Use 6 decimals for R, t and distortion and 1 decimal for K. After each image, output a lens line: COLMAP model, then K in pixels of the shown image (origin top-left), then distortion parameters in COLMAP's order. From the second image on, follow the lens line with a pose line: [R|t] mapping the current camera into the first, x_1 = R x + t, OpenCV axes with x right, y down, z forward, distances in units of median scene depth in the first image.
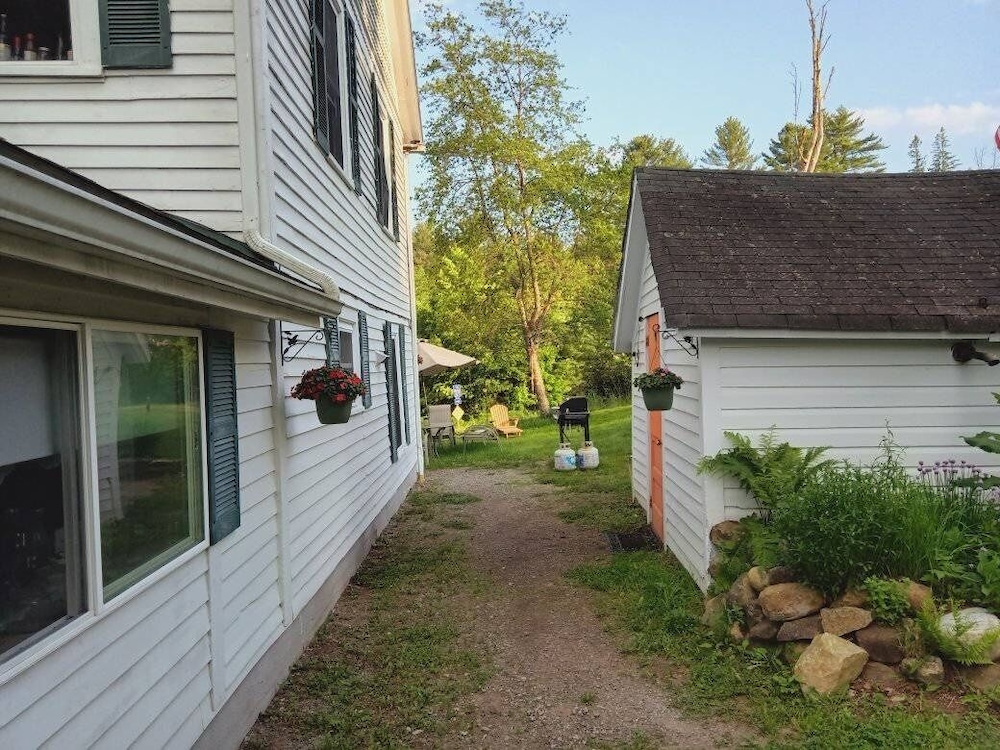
lens RADIAL K [[750.5, 0, 493.2], [0, 750.5, 368.9], [0, 0, 1]] dist [0.059773, -0.055750]
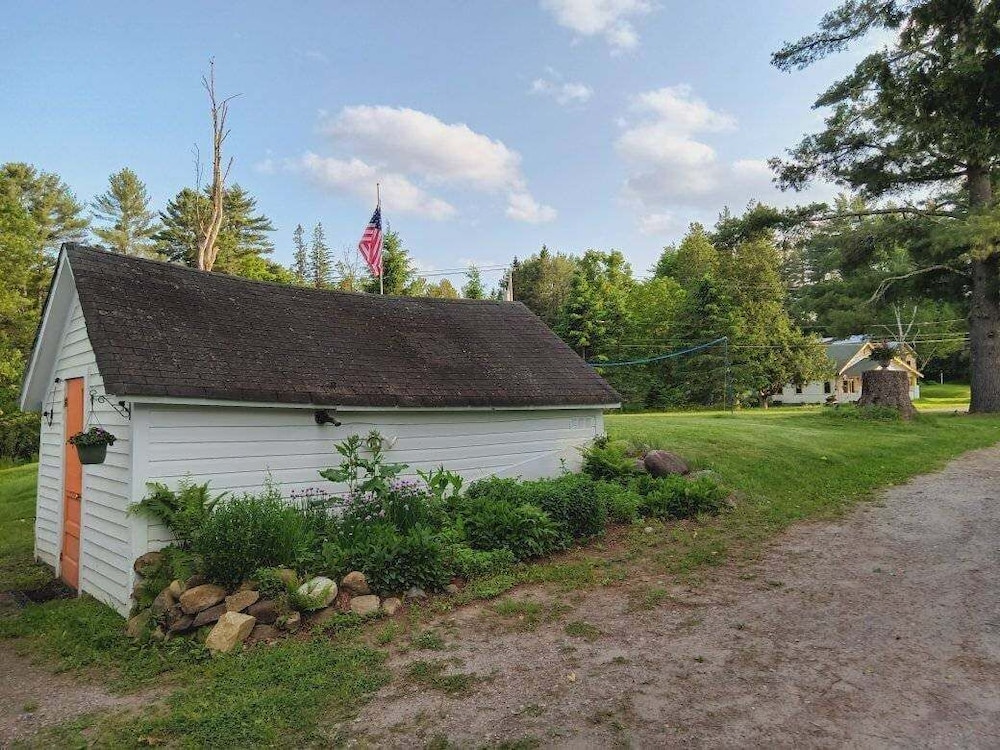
lens RADIAL K [[750.5, 0, 500.1], [0, 750.5, 371.2], [0, 0, 1]] dist [0.059773, -0.055750]
pose [[0.716137, 0.057557, 0.695582, -0.157615], [-0.003379, 0.996868, -0.079008, 0.002915], [-0.697952, 0.054230, 0.714089, -0.294234]]
